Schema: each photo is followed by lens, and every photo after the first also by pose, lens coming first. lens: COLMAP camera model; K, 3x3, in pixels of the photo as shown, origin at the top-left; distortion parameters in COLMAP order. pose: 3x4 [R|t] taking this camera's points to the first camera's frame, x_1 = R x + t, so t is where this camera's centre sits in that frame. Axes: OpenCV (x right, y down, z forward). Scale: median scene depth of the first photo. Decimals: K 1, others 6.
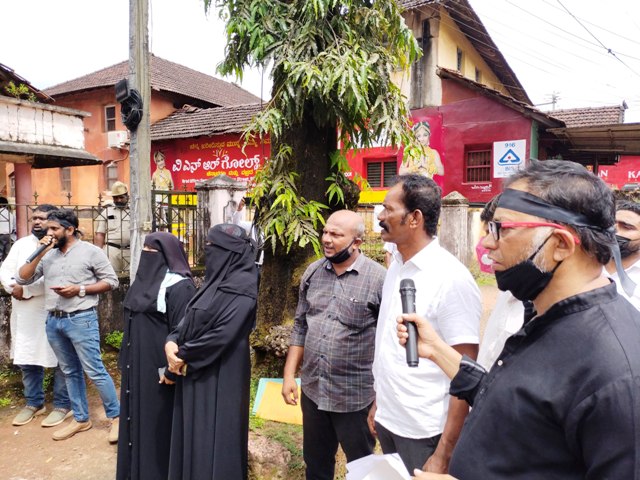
lens RADIAL K [[454.2, 0, 320.4], [0, 454.2, 197.6], [0, 0, 1]] dist [0.029811, 0.001094]
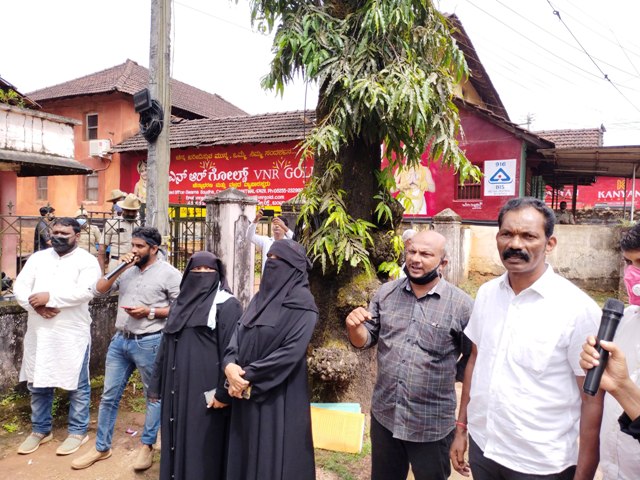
lens RADIAL K [[454.2, 0, 320.4], [0, 454.2, 197.6], [0, 0, 1]] dist [0.029811, 0.001094]
pose [[0.998331, 0.019692, 0.054298, -0.127082], [-0.018063, 0.999377, -0.030337, -0.006393], [-0.054862, 0.029305, 0.998064, 0.020643]]
